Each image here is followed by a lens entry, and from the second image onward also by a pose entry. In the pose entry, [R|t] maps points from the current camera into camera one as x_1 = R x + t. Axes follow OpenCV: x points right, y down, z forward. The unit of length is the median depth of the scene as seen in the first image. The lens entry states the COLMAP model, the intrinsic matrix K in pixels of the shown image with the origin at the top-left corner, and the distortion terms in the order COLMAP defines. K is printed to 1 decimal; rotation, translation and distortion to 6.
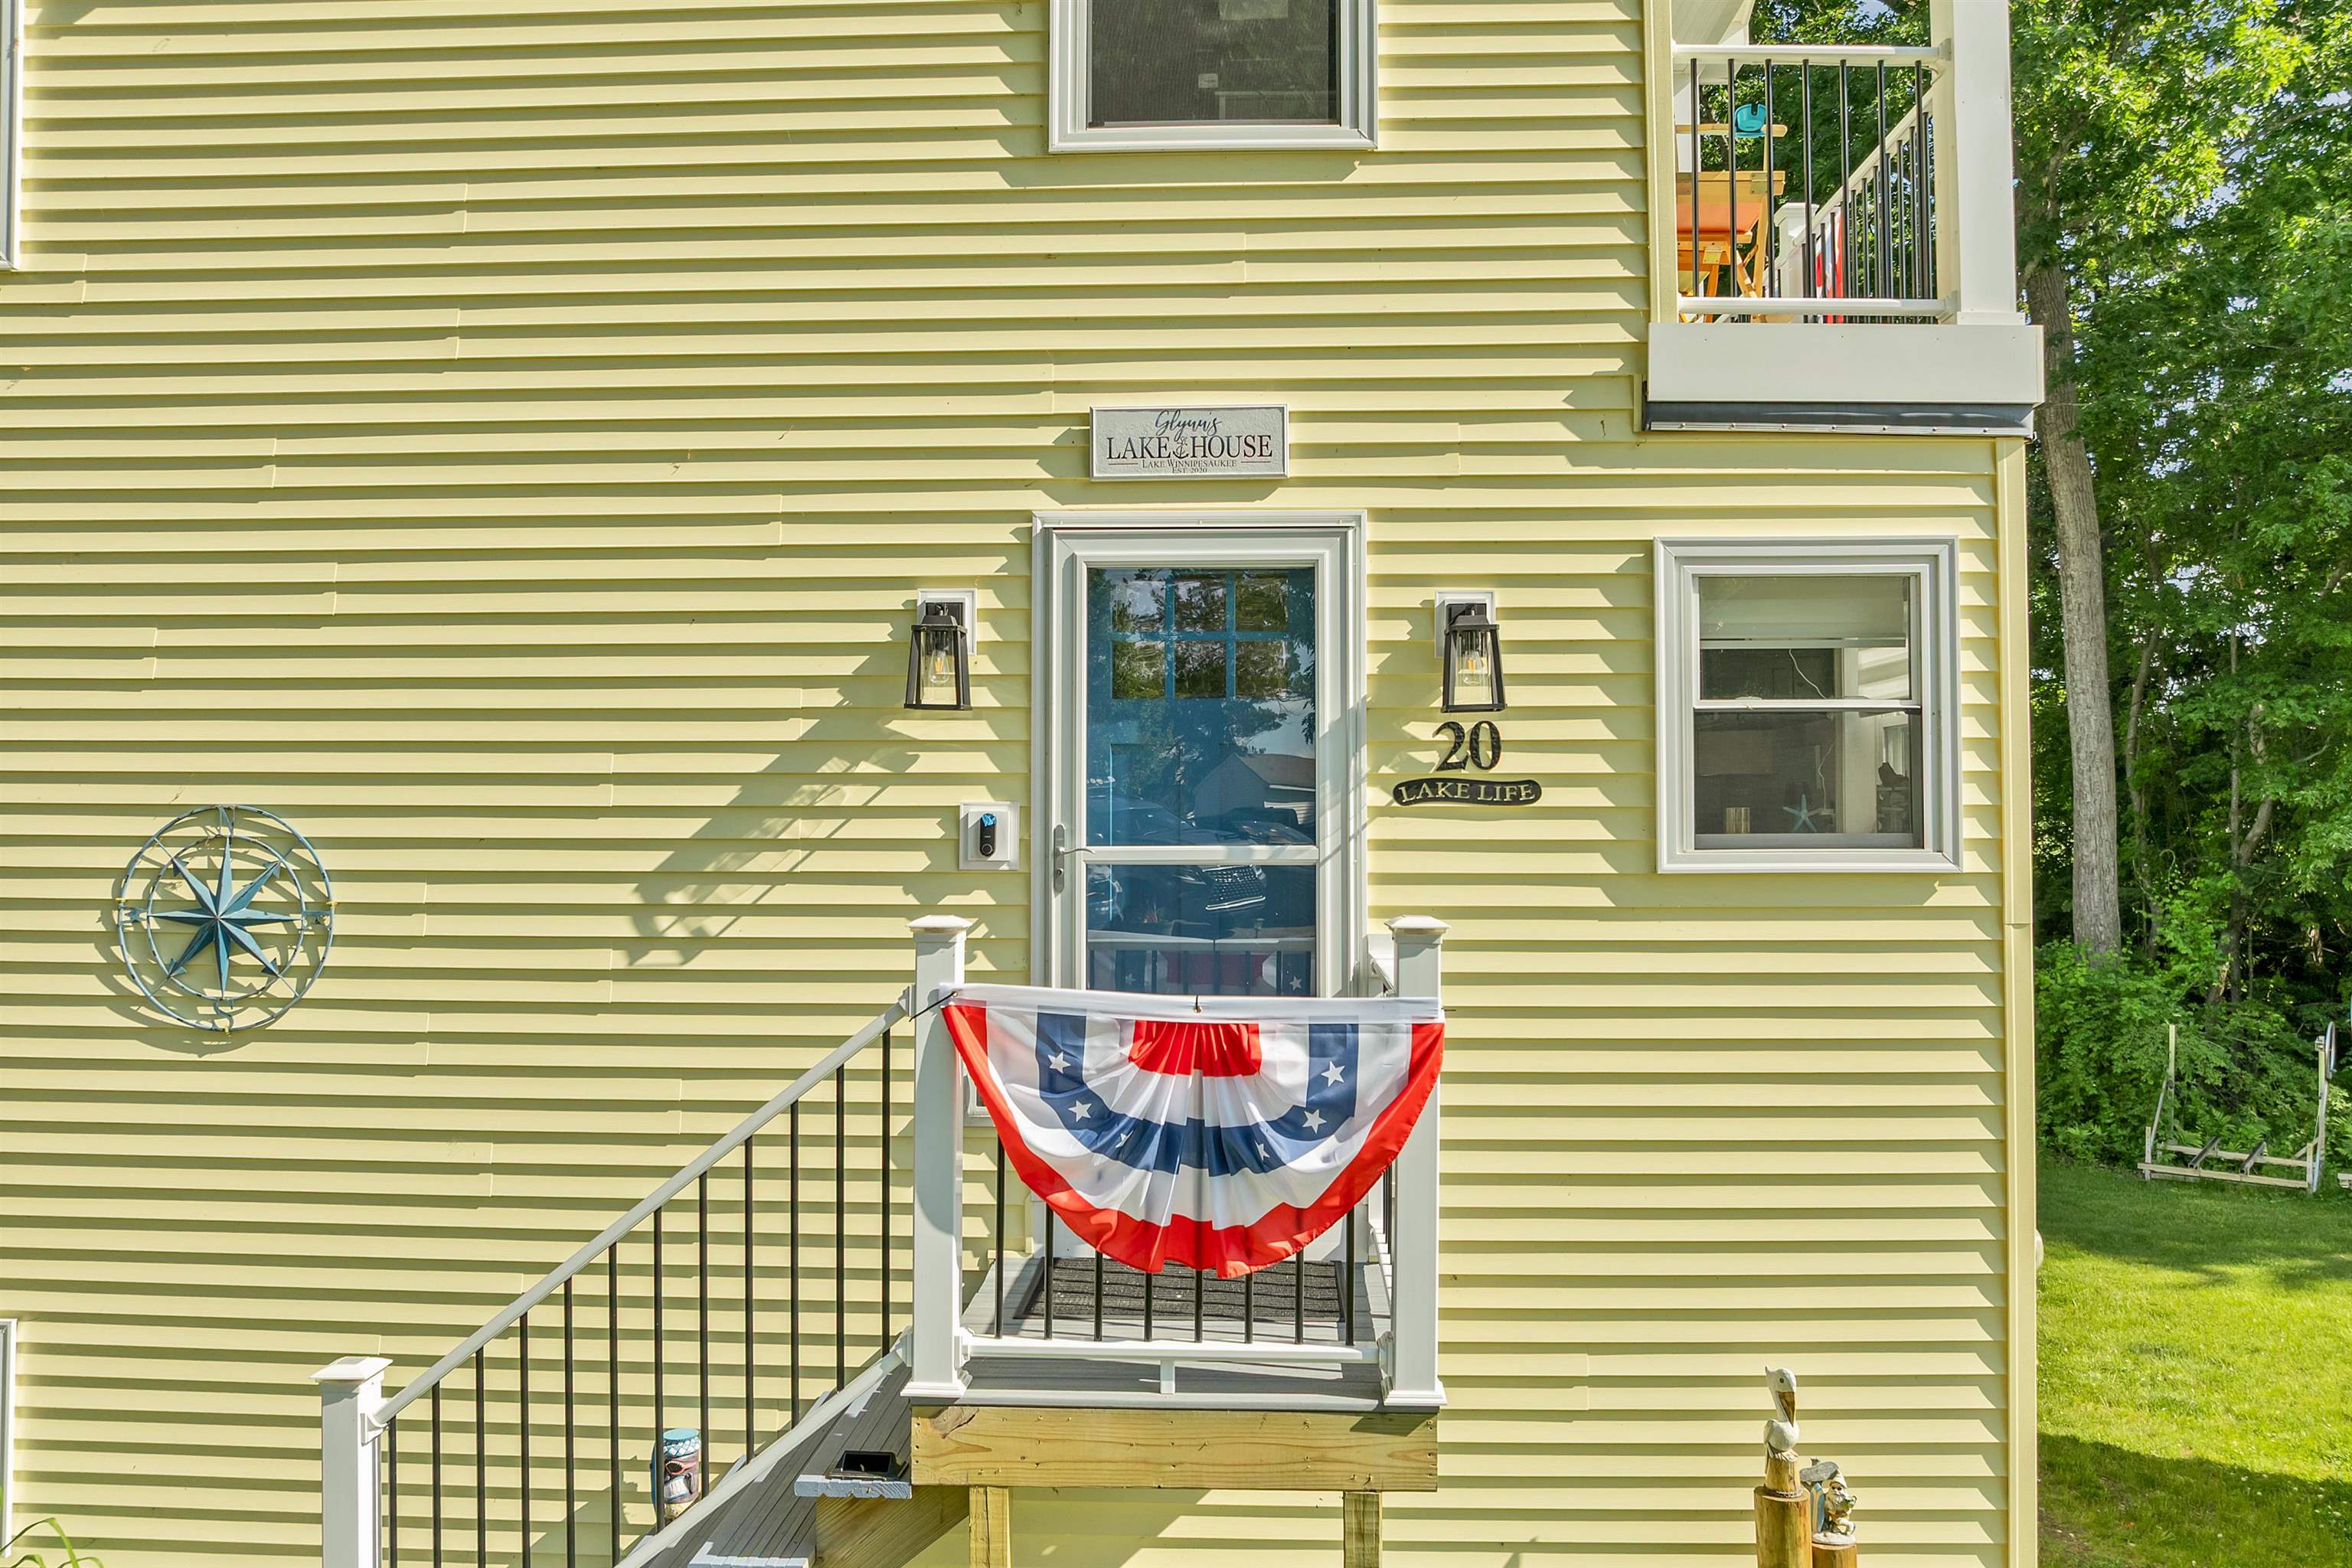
lens RADIAL K [[1685.1, 0, 1182.0], [0, 1685.1, 789.8], [0, 0, 1]] dist [-0.035851, 0.002857]
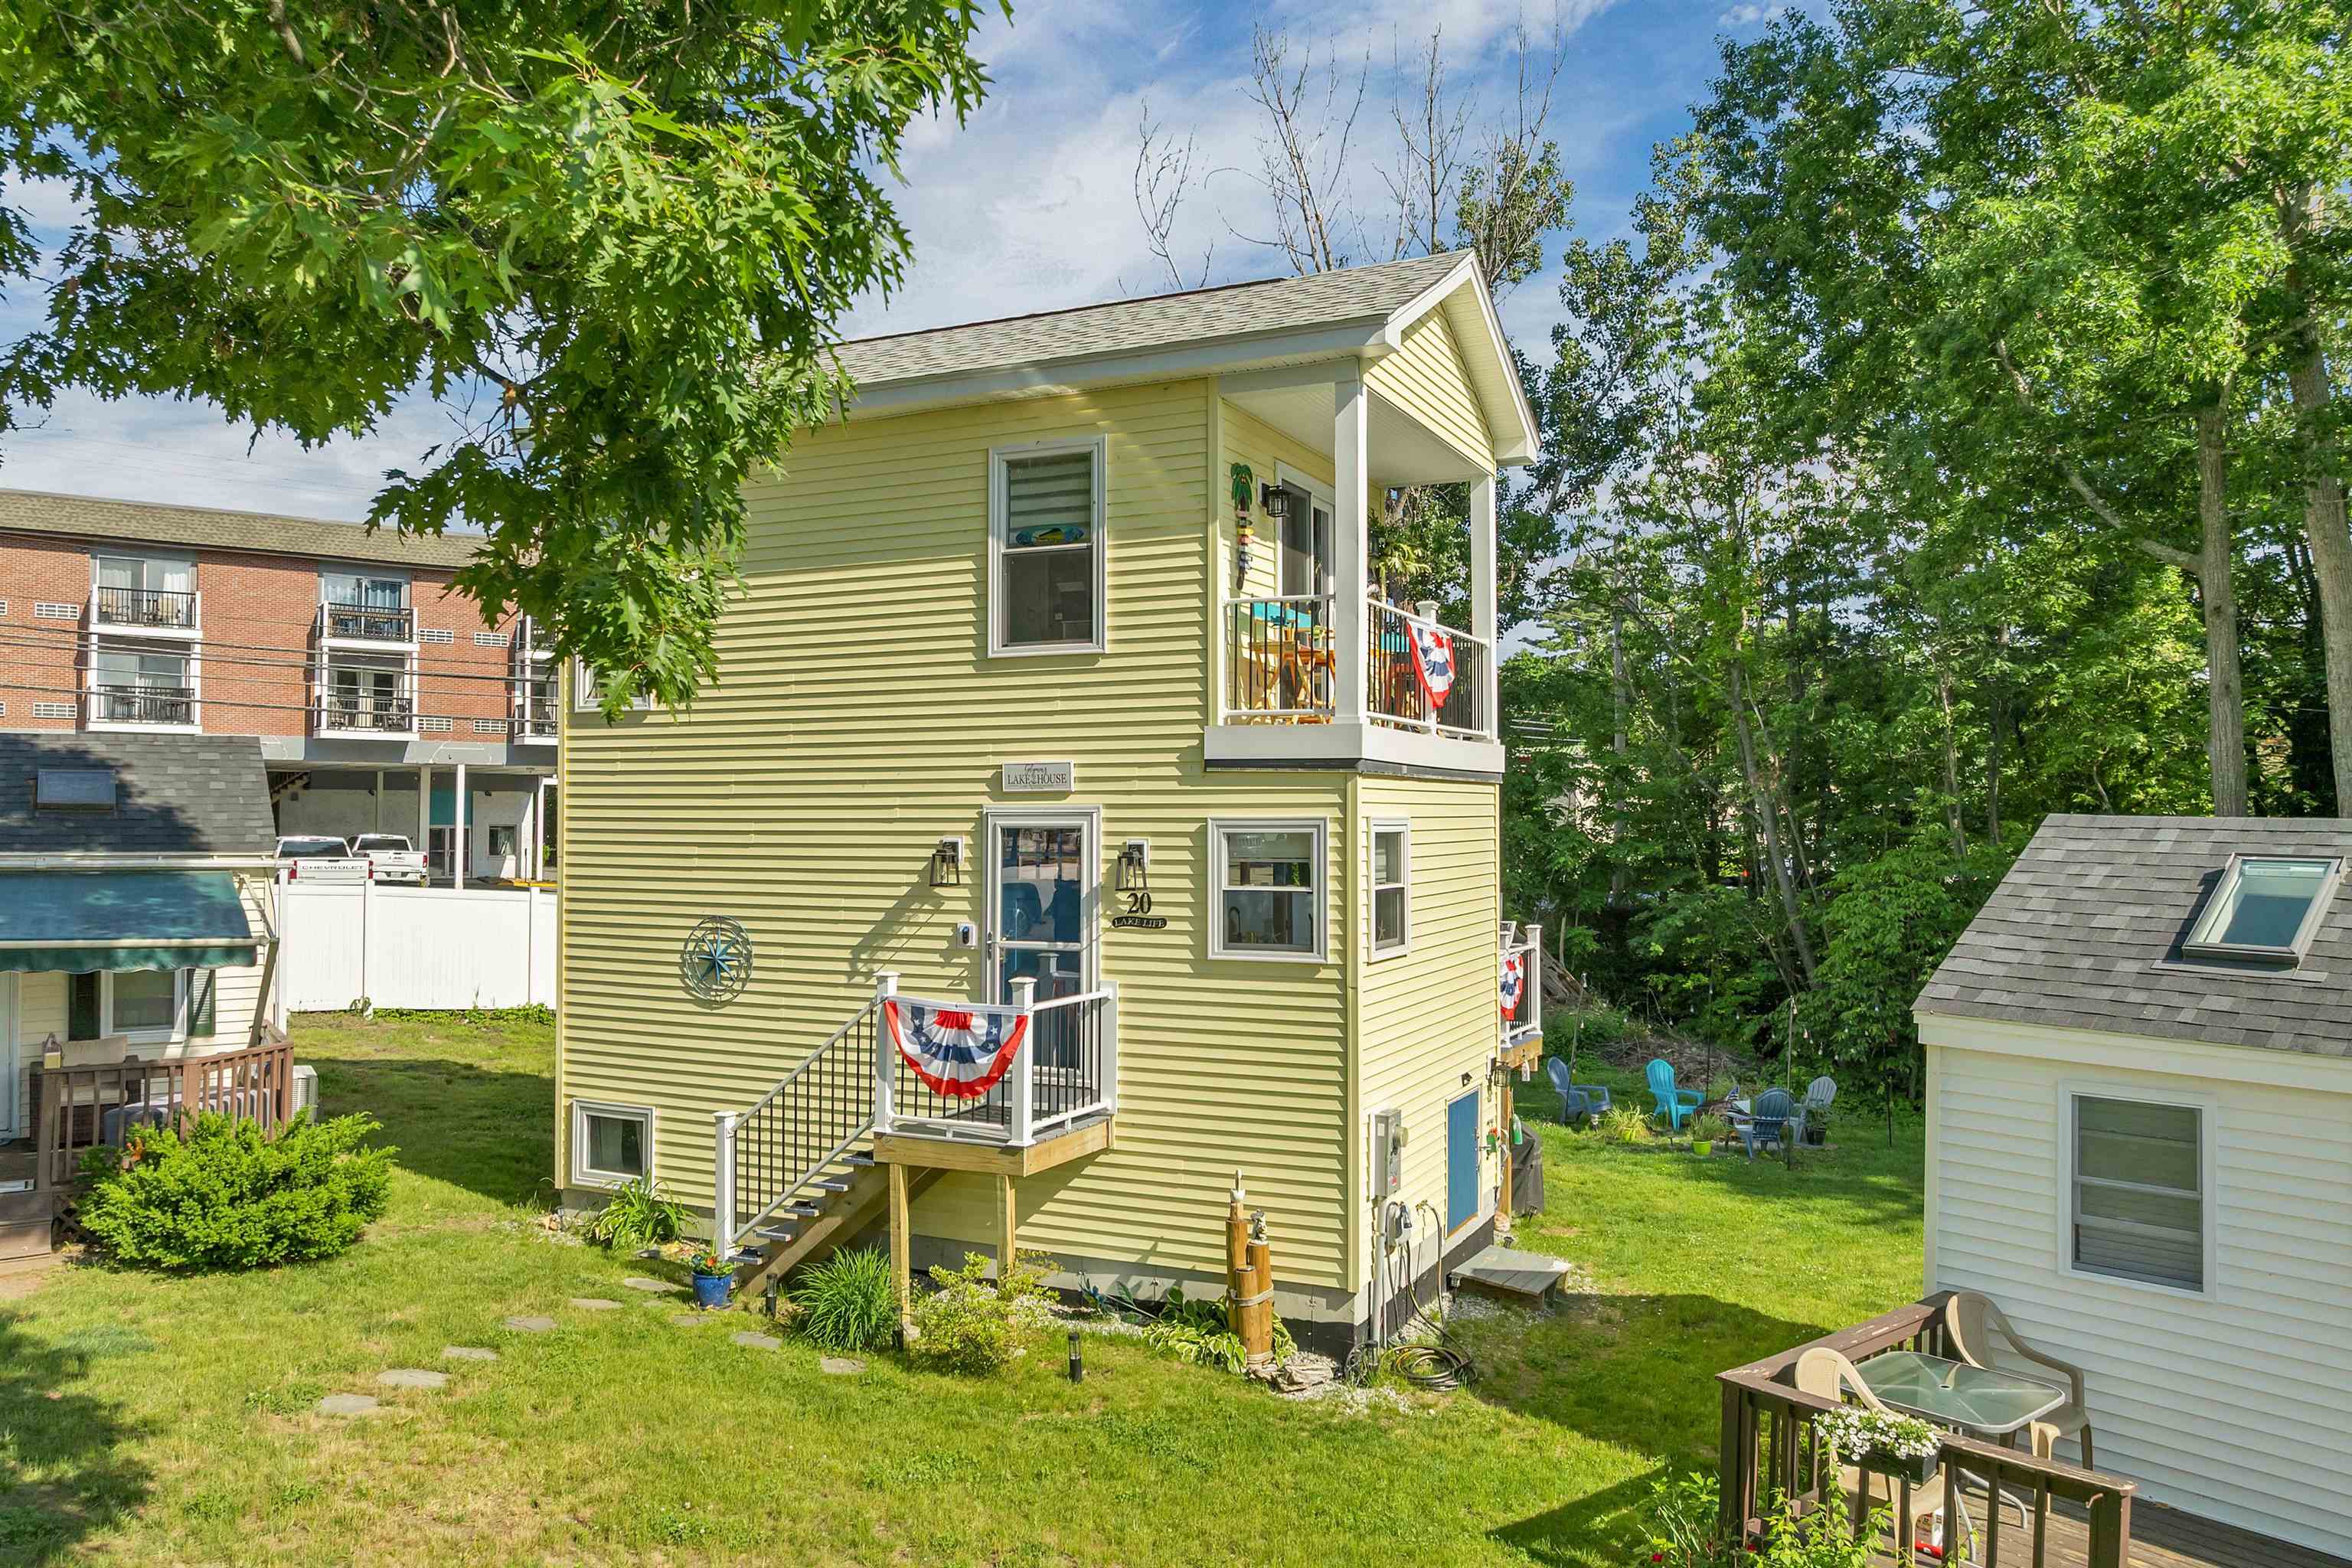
lens RADIAL K [[1685.1, 0, 1182.0], [0, 1685.1, 789.8], [0, 0, 1]] dist [-0.035851, 0.002857]
pose [[0.920484, -0.008122, -0.390696, 1.156503], [0.008711, 0.999962, -0.000266, -0.185347], [0.390684, -0.003158, 0.920520, -1.174704]]
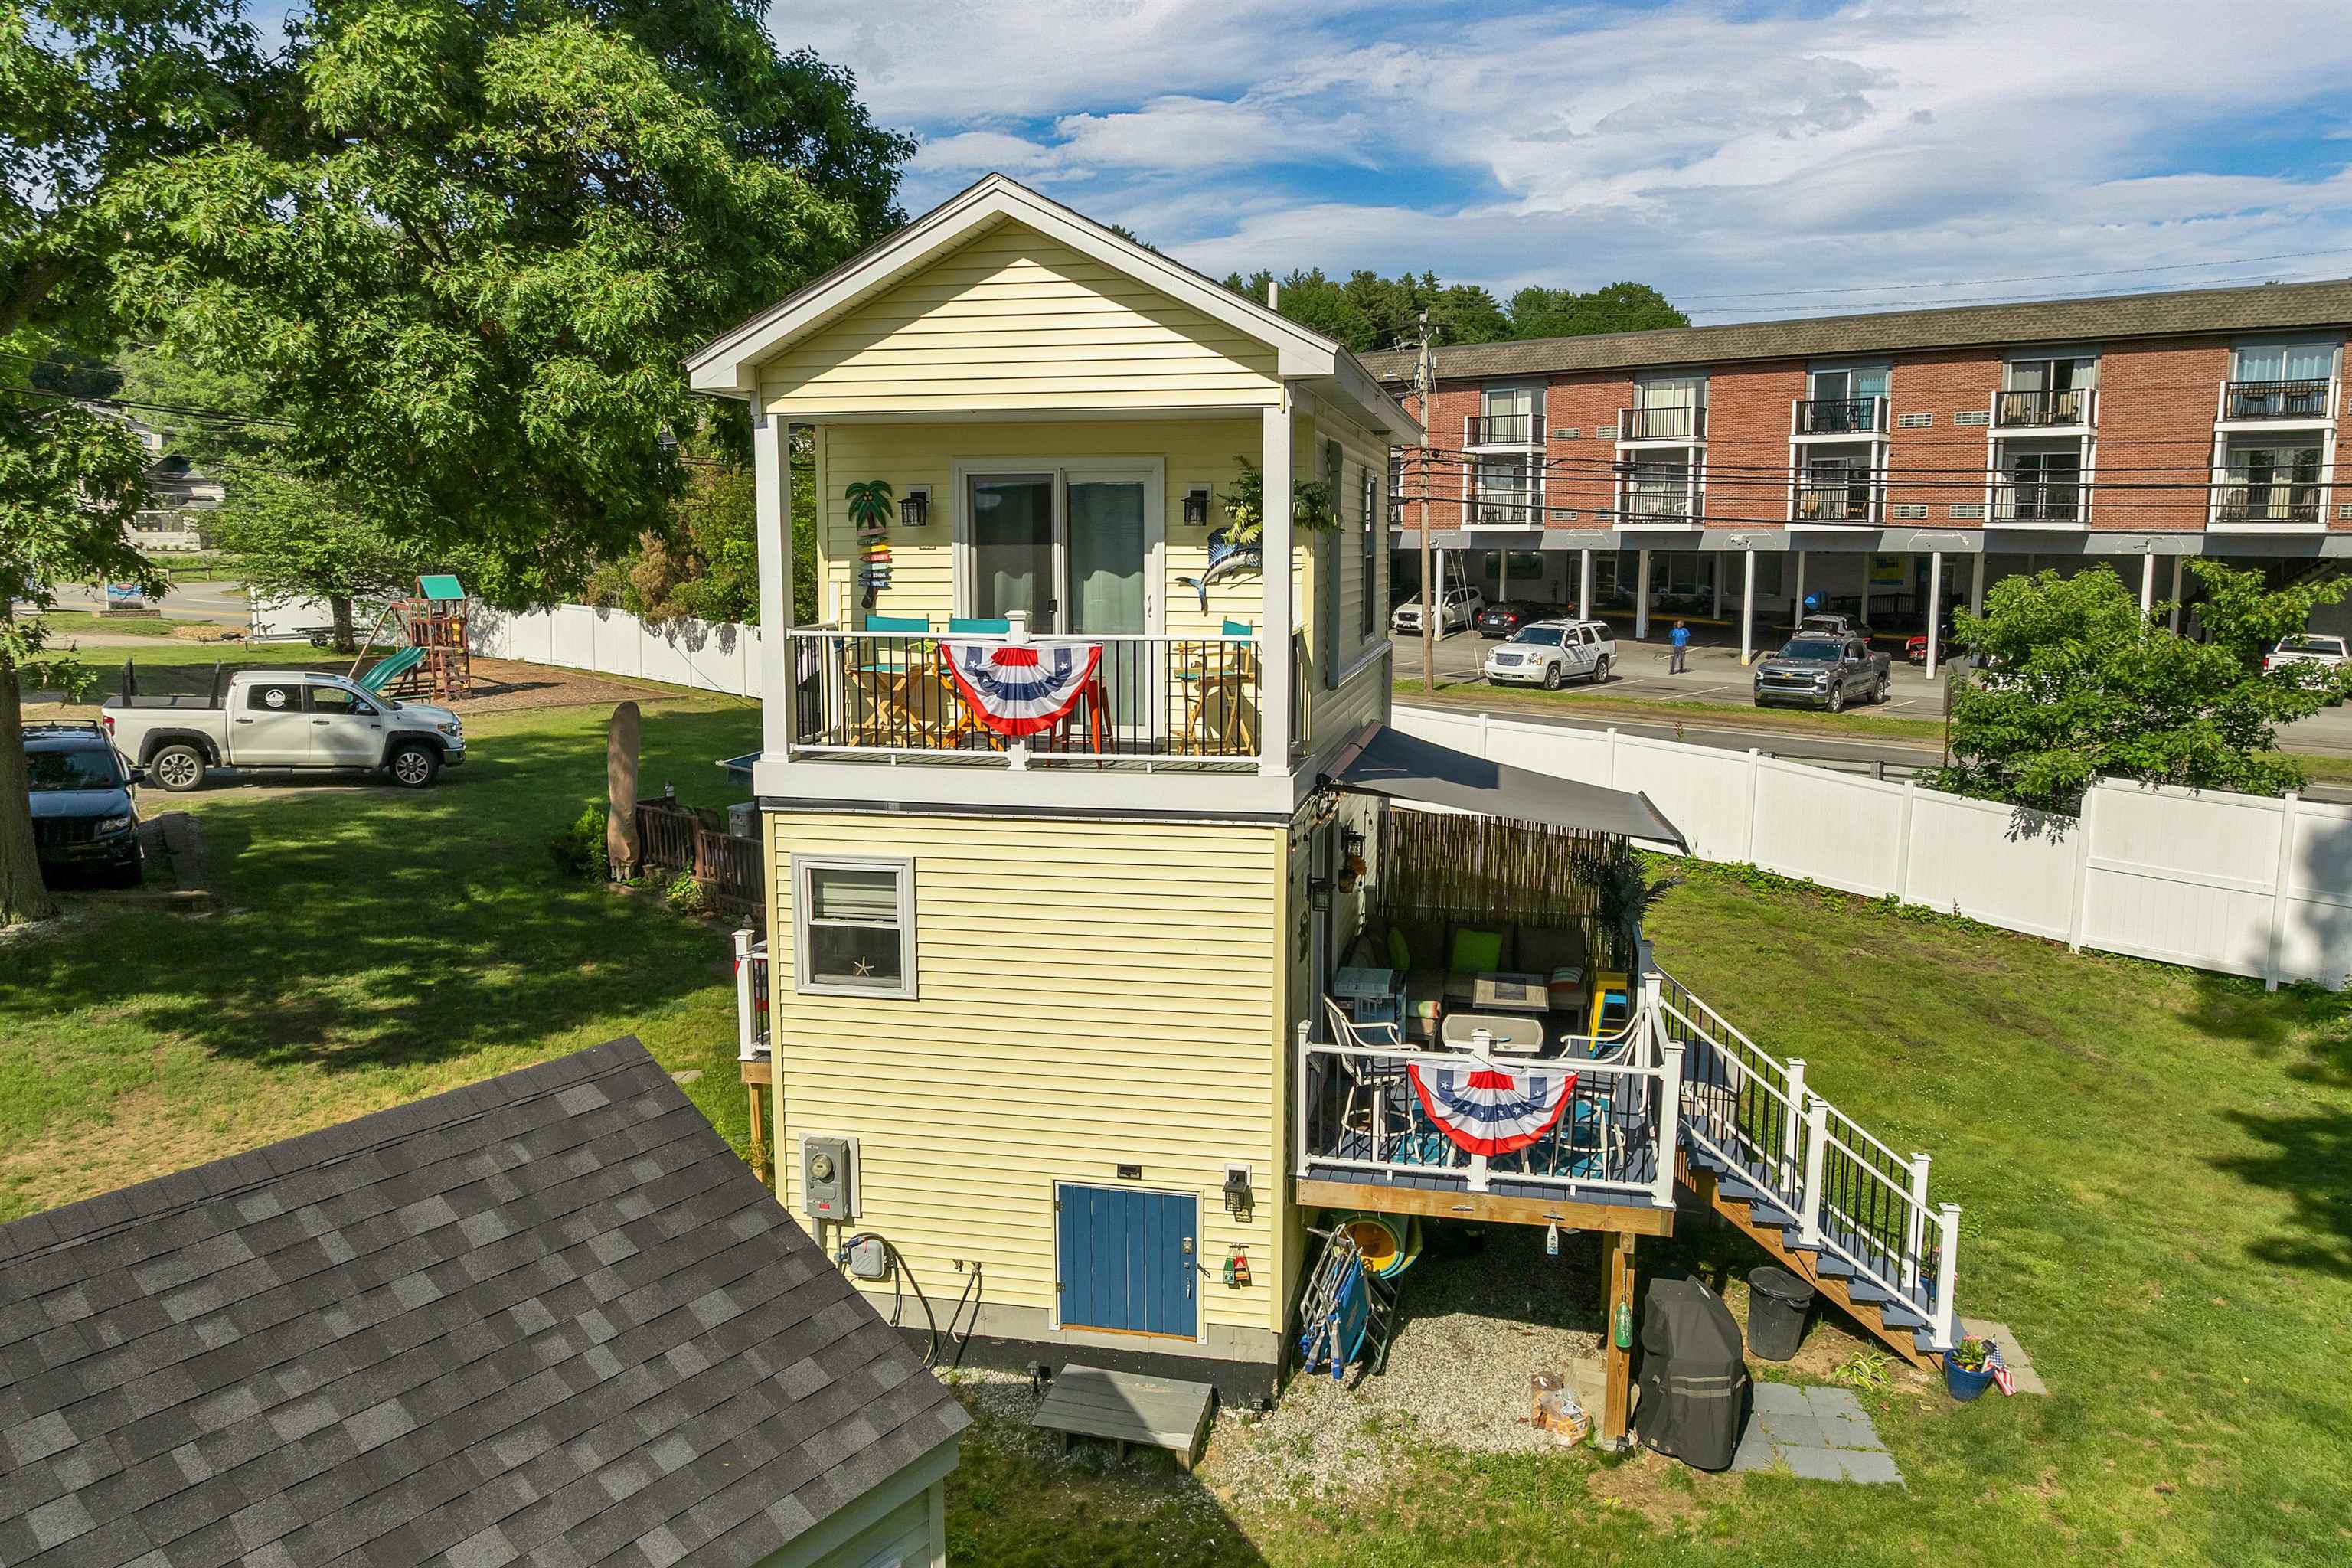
lens RADIAL K [[1685.1, 0, 1182.0], [0, 1685.1, 789.8], [0, 0, 1]] dist [-0.035851, 0.002857]
pose [[-0.165610, 0.143142, -0.975748, 2.647226], [0.020393, 0.989696, 0.141727, -0.549333], [0.985980, 0.003573, -0.166822, 1.928129]]
